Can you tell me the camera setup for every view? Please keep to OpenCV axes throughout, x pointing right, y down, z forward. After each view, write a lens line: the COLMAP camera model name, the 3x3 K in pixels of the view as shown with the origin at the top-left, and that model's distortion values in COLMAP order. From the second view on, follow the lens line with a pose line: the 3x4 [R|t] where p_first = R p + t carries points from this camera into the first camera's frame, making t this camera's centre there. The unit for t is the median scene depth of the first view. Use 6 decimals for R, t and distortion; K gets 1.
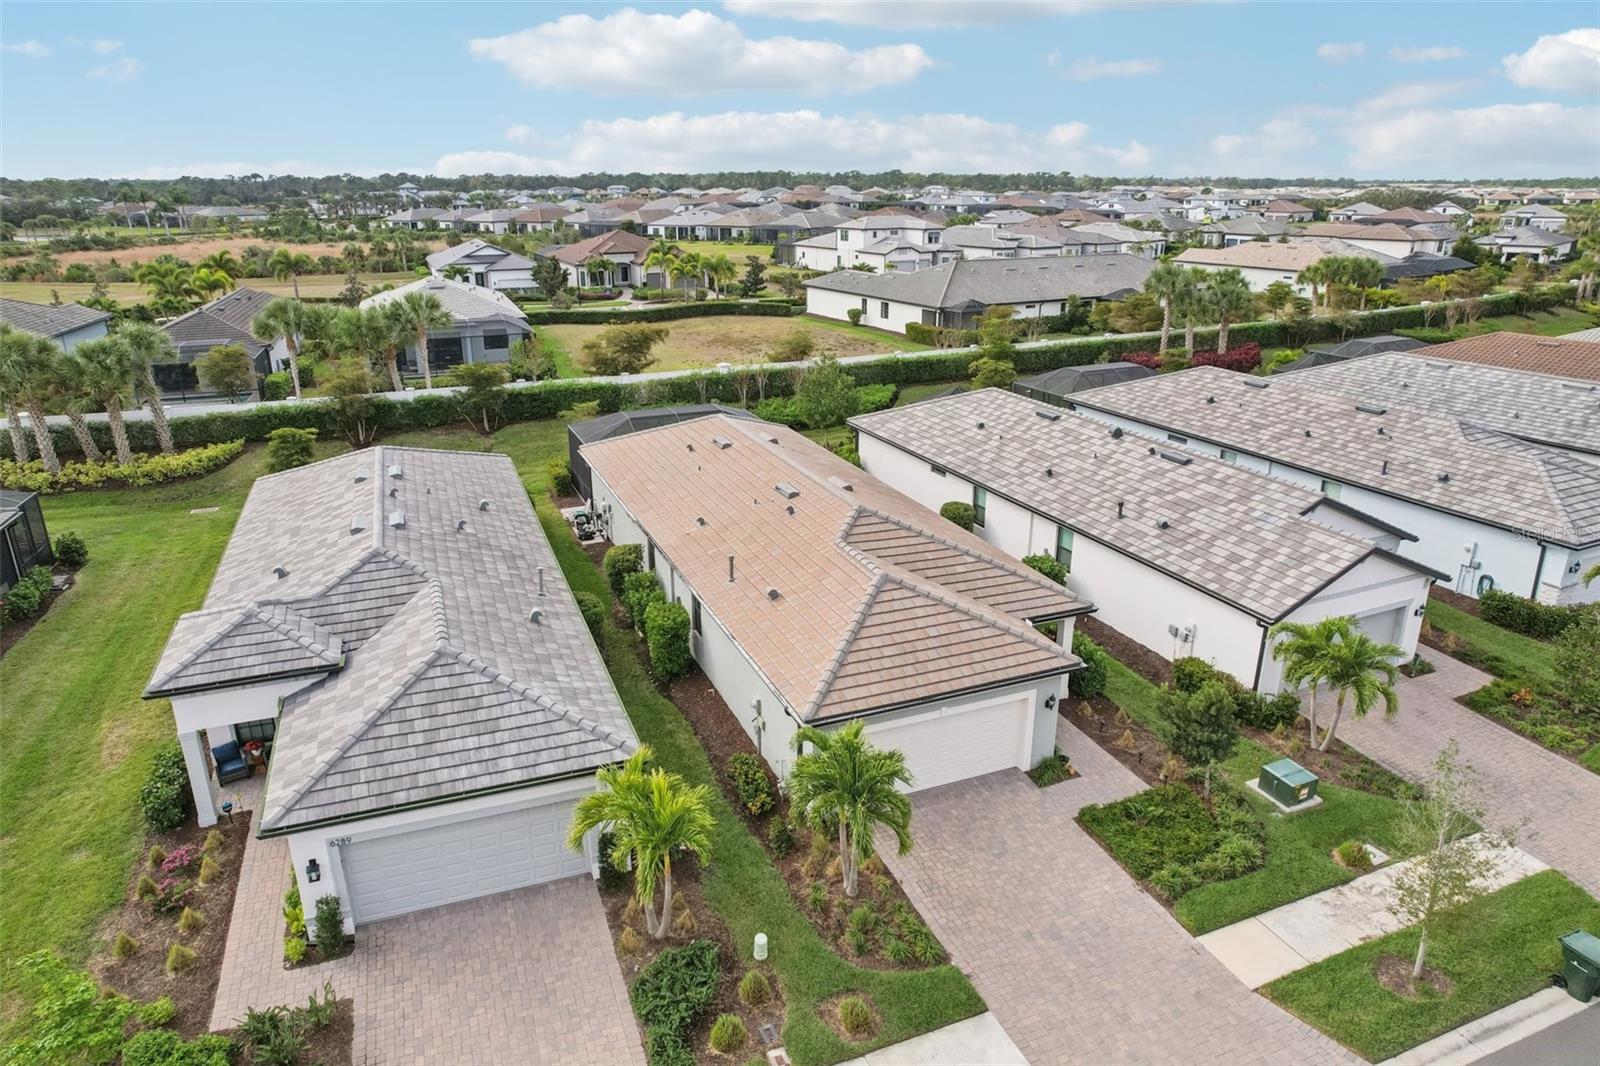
lens RADIAL K [[1022.5, 0, 823.4], [0, 1022.5, 533.6], [0, 0, 1]] dist [-0.061783, 0.054317]
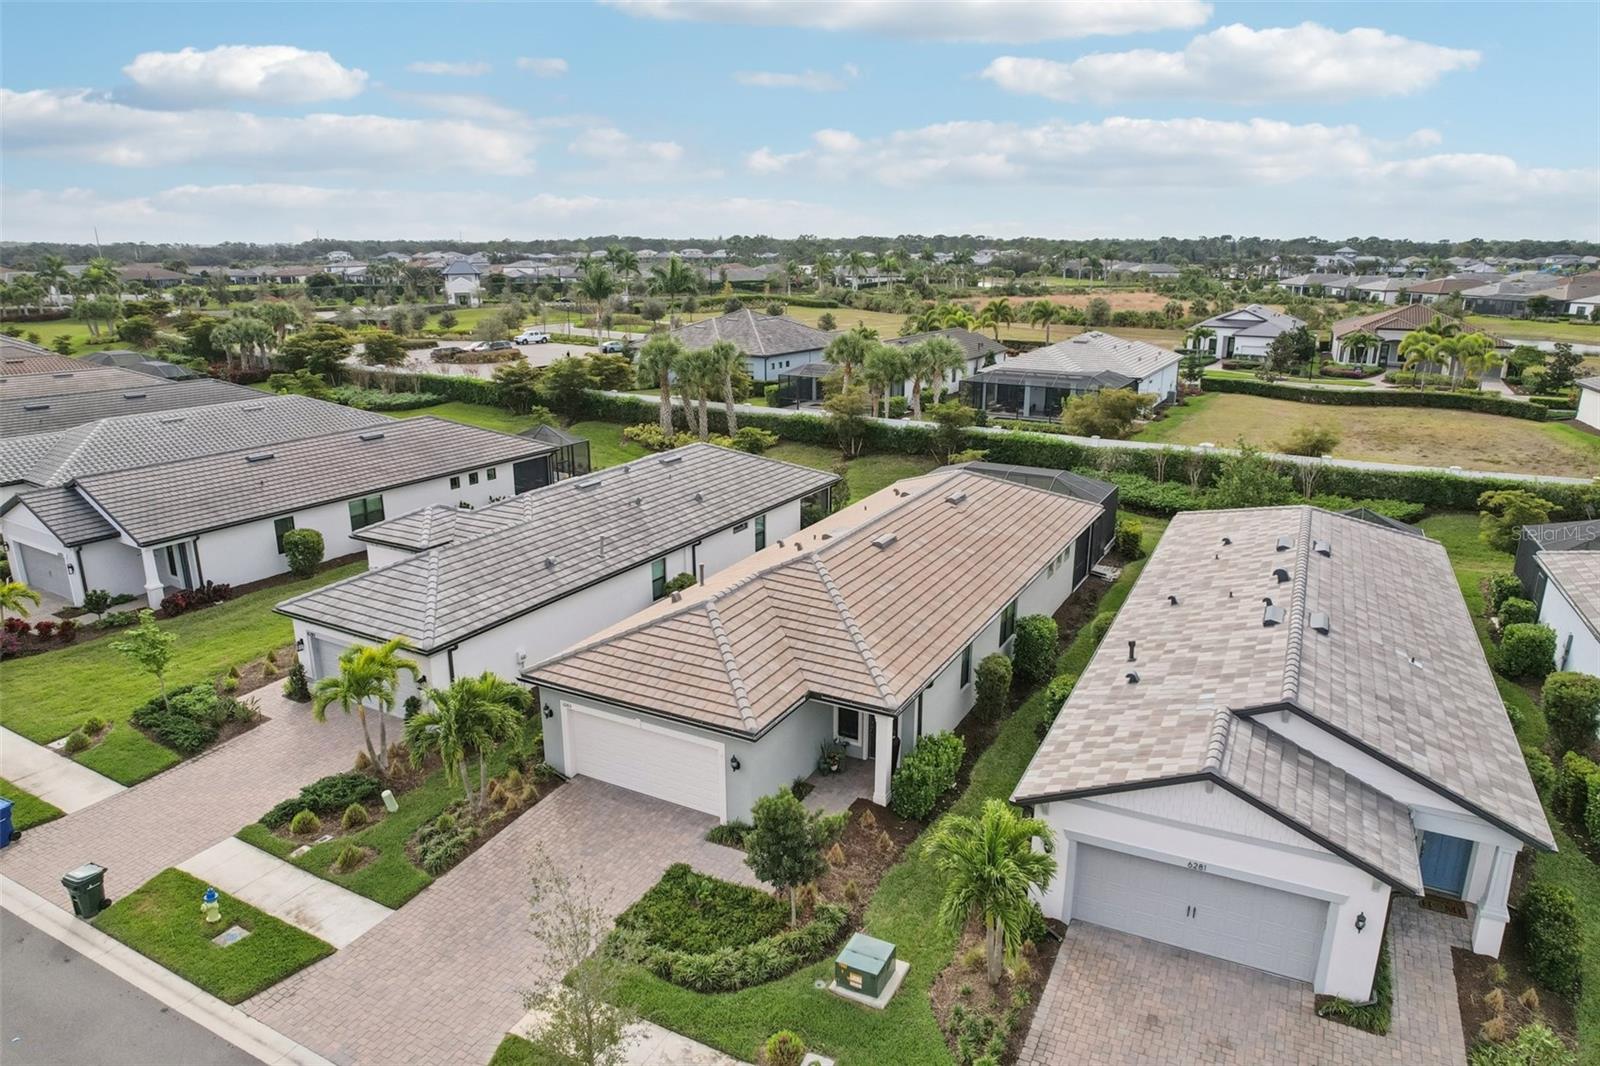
lens RADIAL K [[1031.9, 0, 807.5], [0, 1031.9, 516.7], [0, 0, 1]] dist [-0.017600, 0.001845]
pose [[0.630866, 0.204360, -0.748495, 0.213146], [-0.261051, 0.964355, 0.043270, -0.027963], [0.730657, 0.168098, 0.661727, 0.077230]]
